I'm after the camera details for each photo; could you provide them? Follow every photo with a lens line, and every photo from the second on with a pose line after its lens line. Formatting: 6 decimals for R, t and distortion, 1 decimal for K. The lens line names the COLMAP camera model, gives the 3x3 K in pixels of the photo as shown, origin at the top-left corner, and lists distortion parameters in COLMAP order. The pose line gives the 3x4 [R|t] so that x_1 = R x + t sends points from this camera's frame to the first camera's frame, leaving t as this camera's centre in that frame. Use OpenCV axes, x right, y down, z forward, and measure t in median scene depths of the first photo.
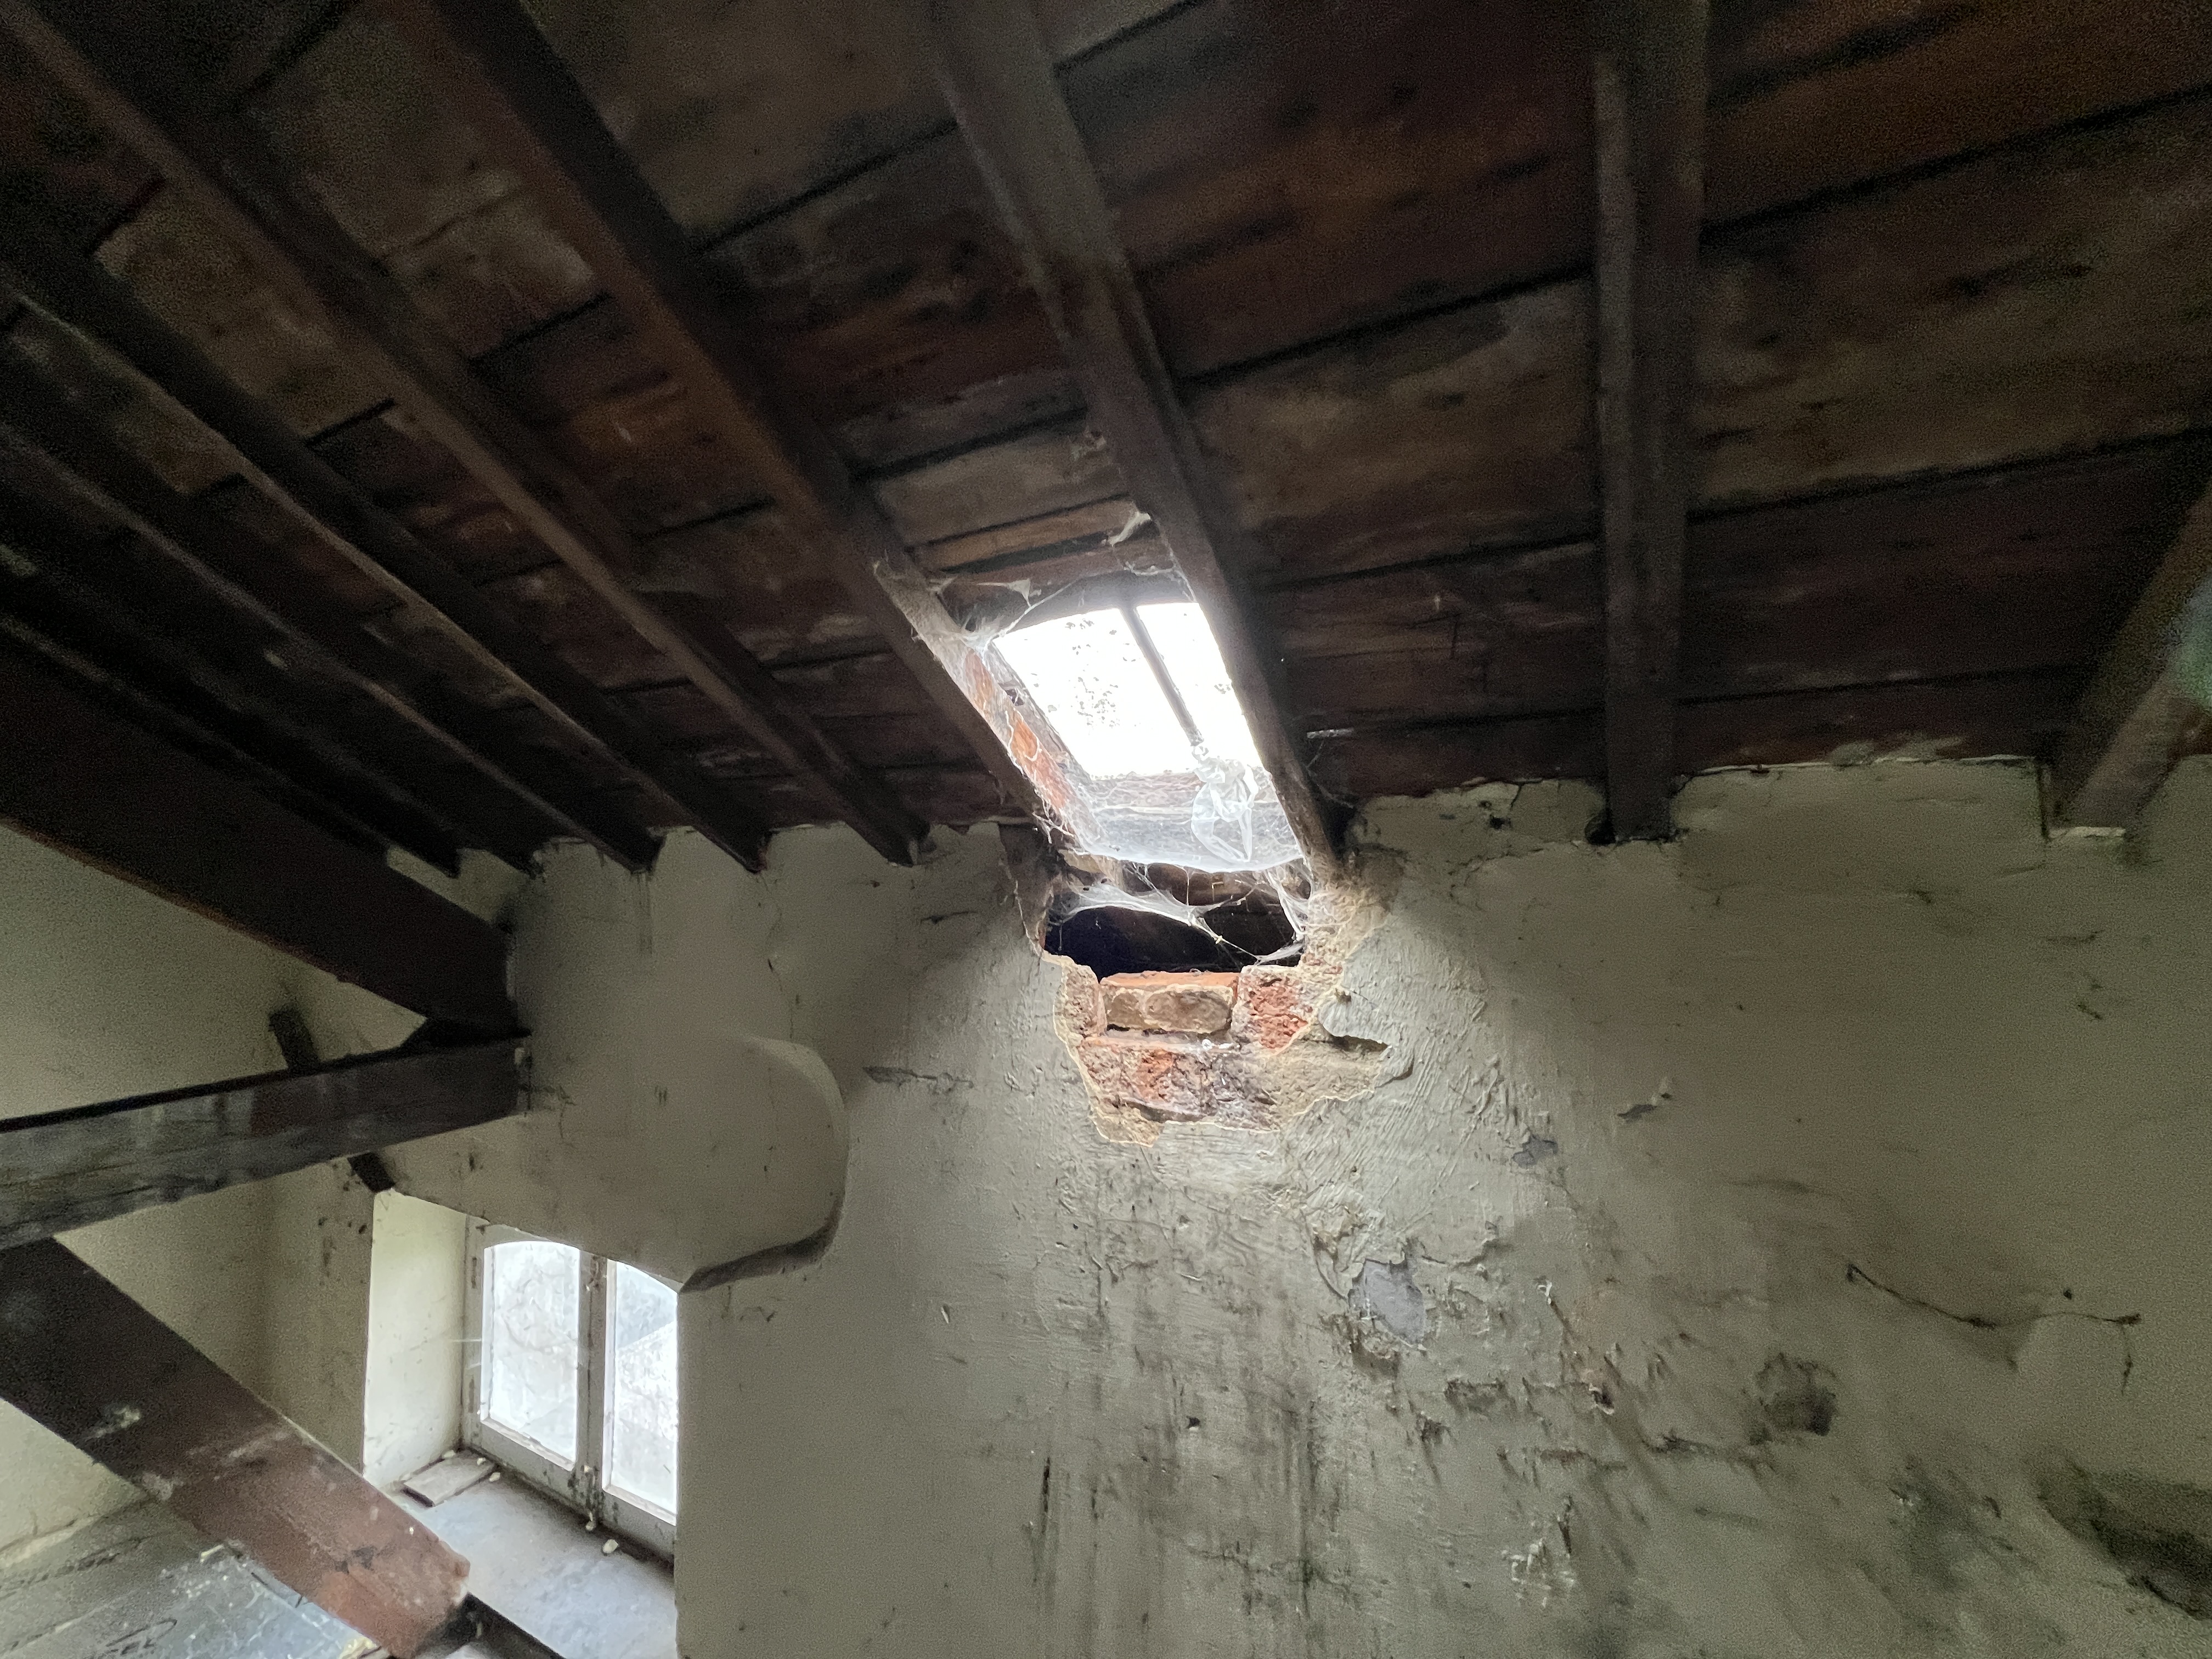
lens RADIAL K [[892.1, 0, 1106.0], [0, 892.1, 829.5], [0, 0, 1]] dist [-0.000371, -0.000015]
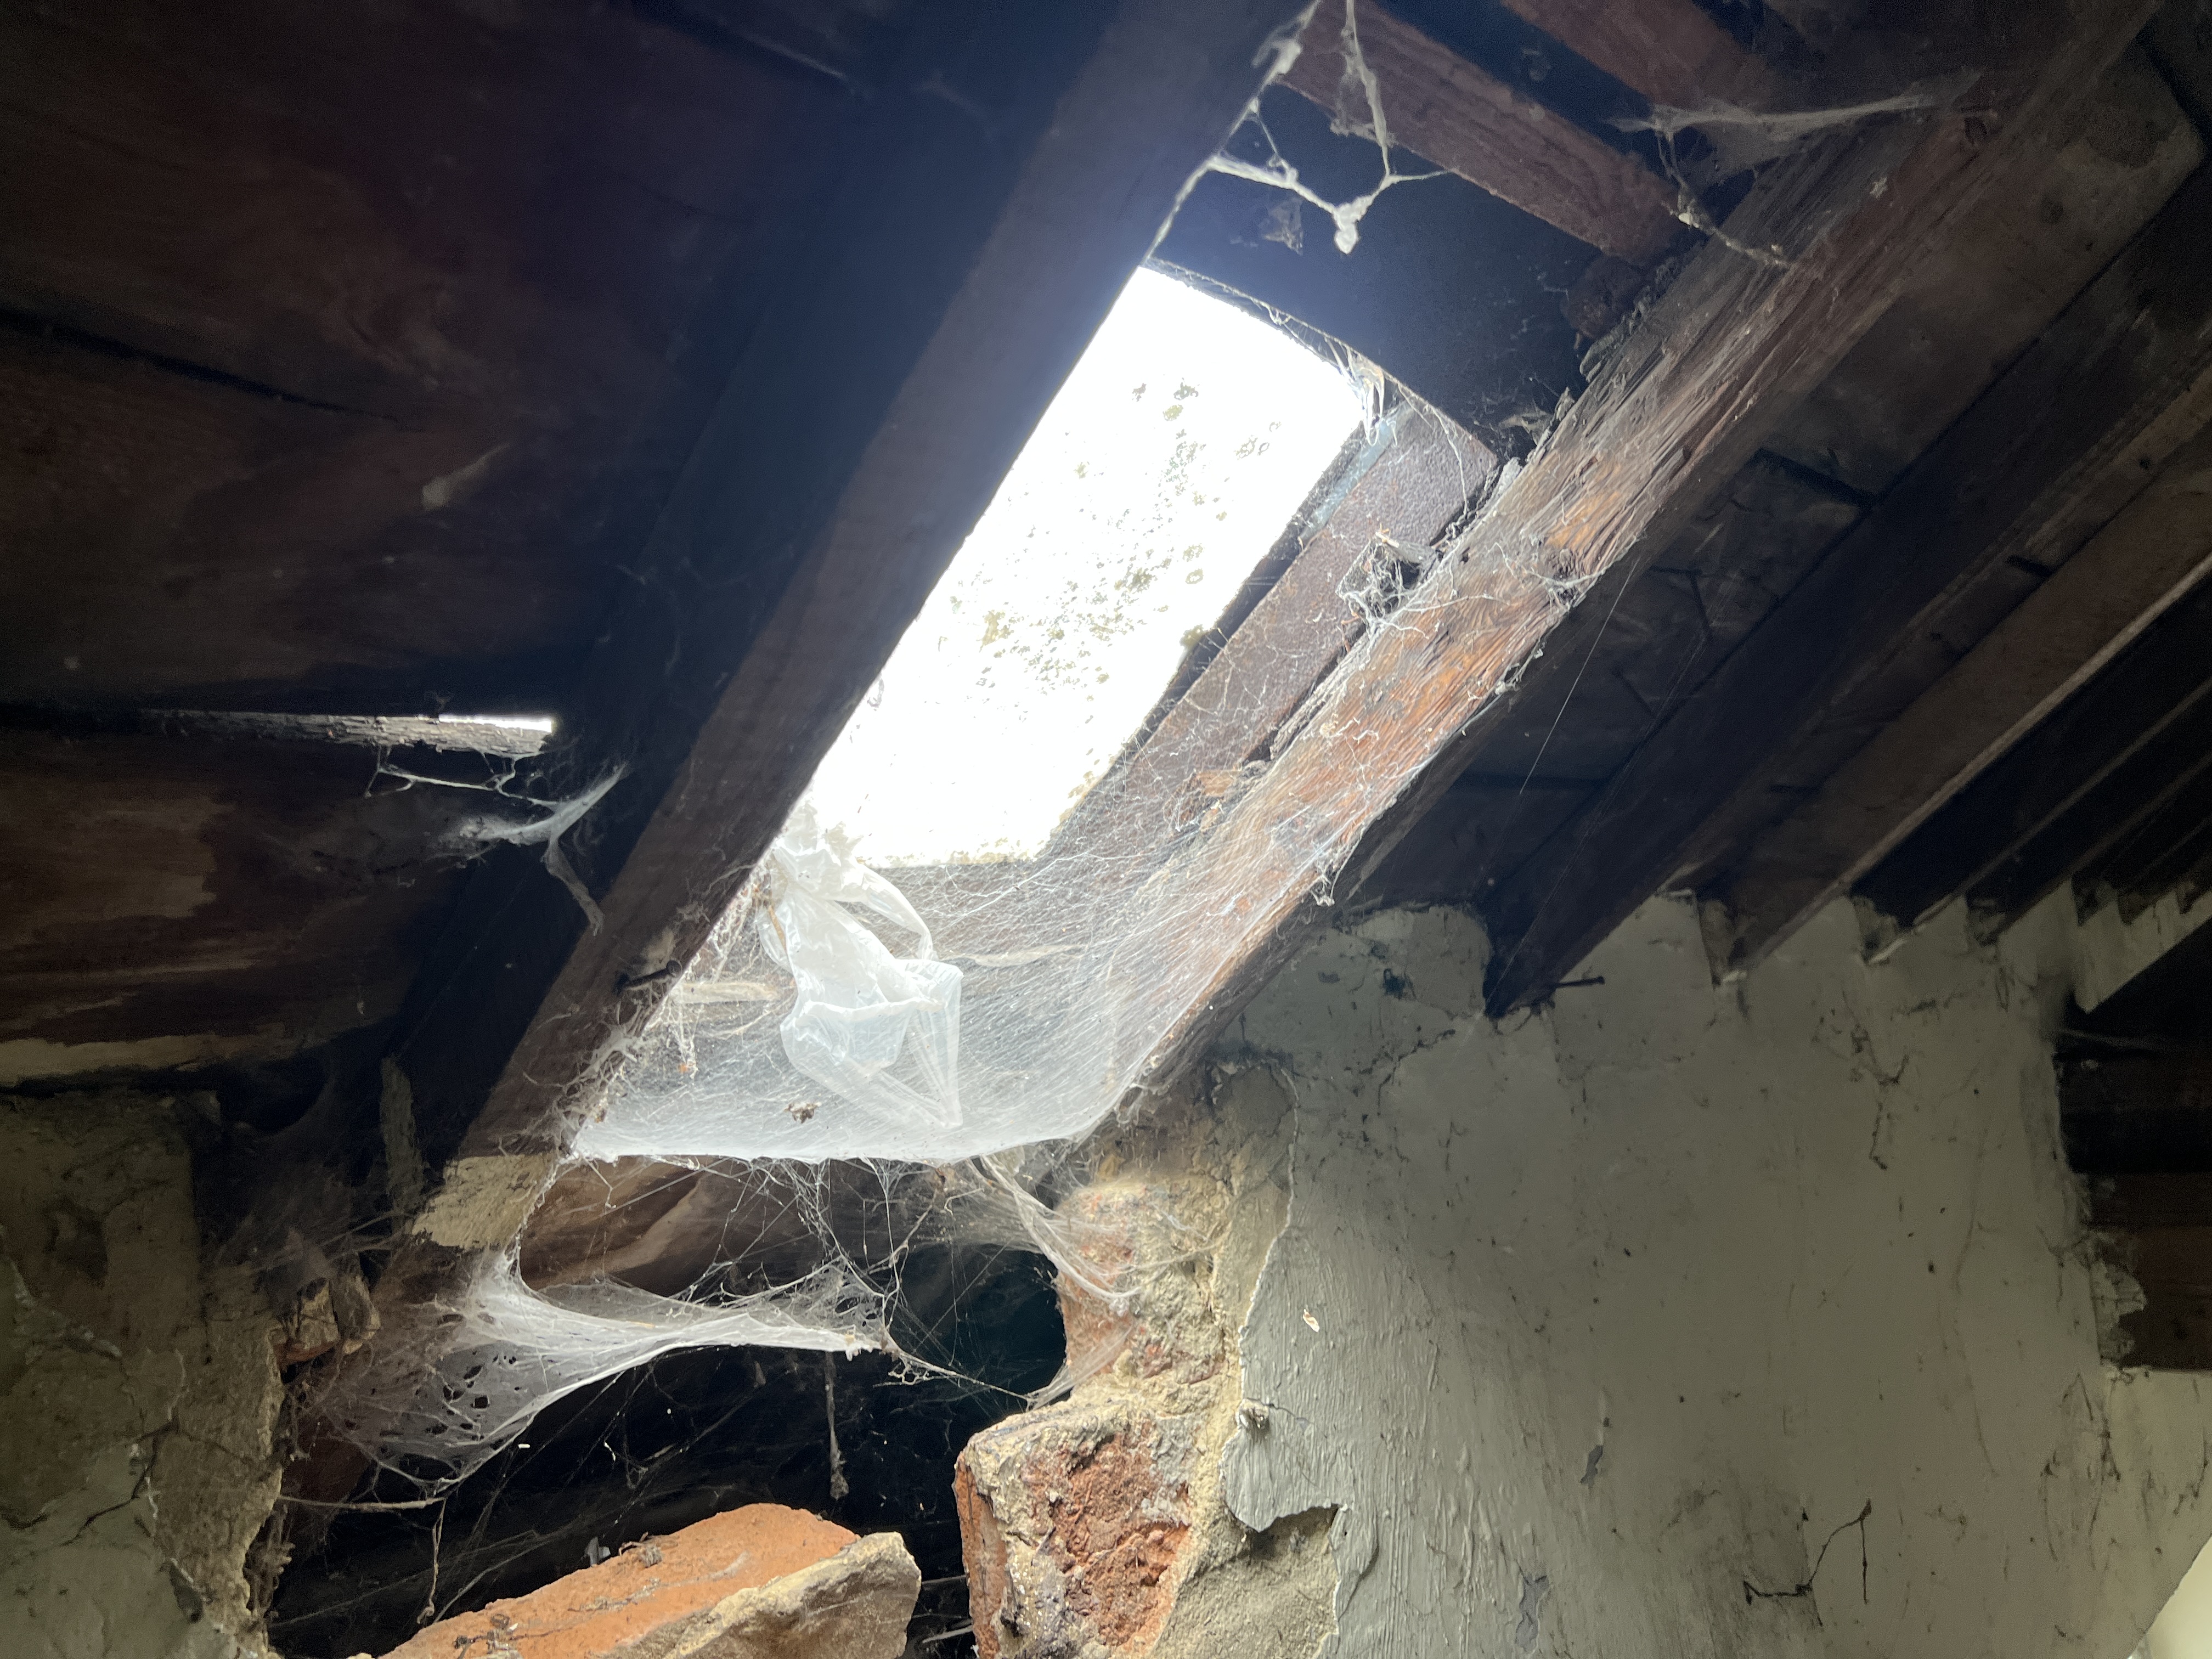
lens RADIAL K [[1669.8, 0, 1104.8], [0, 1669.8, 832.9], [0, 0, 1]] dist [0.088214, -0.257161]
pose [[0.258882, 0.097329, 0.960993, -0.506108], [0.090291, 0.988116, -0.124399, 0.010143], [-0.961680, 0.118974, 0.247017, 0.830794]]
